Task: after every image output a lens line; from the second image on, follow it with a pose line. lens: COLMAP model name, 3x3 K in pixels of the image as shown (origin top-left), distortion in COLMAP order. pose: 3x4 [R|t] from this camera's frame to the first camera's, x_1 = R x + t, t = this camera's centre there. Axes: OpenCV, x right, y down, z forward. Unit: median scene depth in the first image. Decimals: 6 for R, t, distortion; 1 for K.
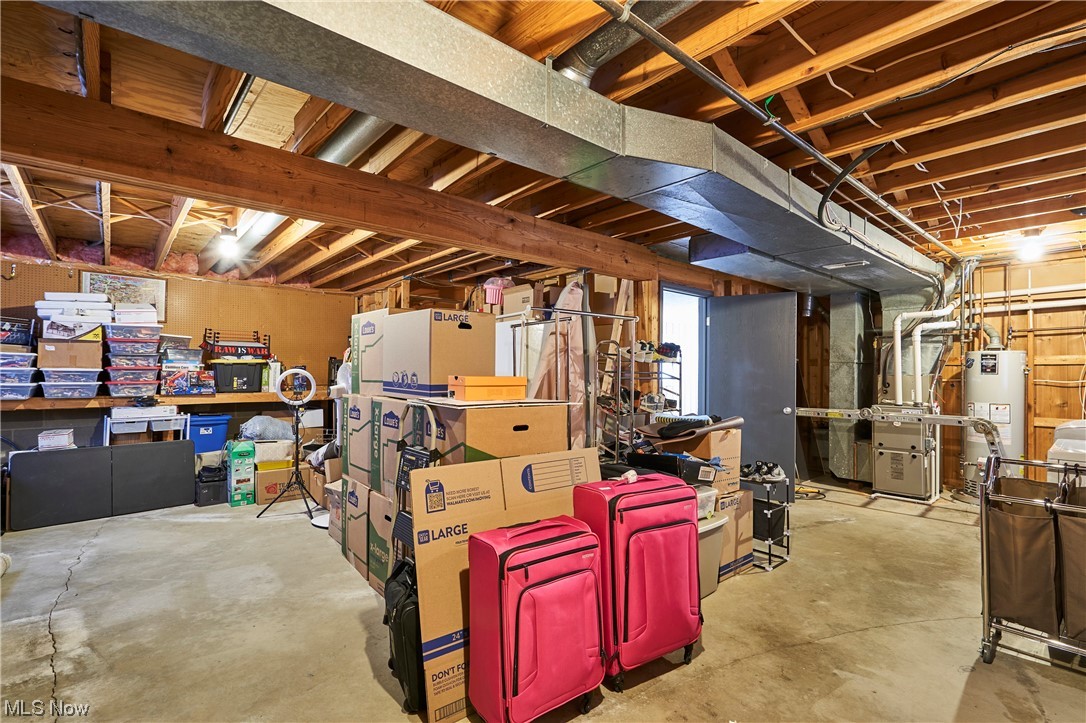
lens RADIAL K [[503.2, 0, 541.5], [0, 503.2, 368.0], [0, 0, 1]] dist [-0.003858, 0.001499]
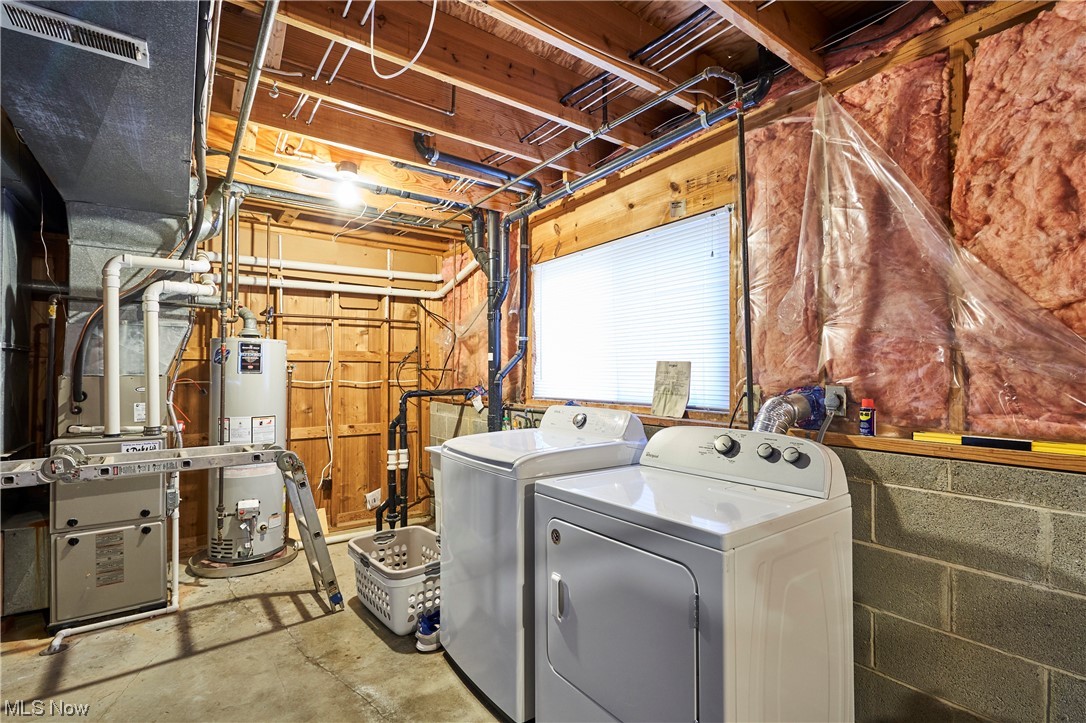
lens RADIAL K [[503.2, 0, 541.8], [0, 503.2, 368.6], [0, 0, 1]] dist [-0.003858, 0.001499]
pose [[0.086800, 0.004538, 0.996215, 0.251784], [-0.007357, 0.999965, -0.003914, 0.005909], [-0.996199, -0.006989, 0.086830, 0.539954]]
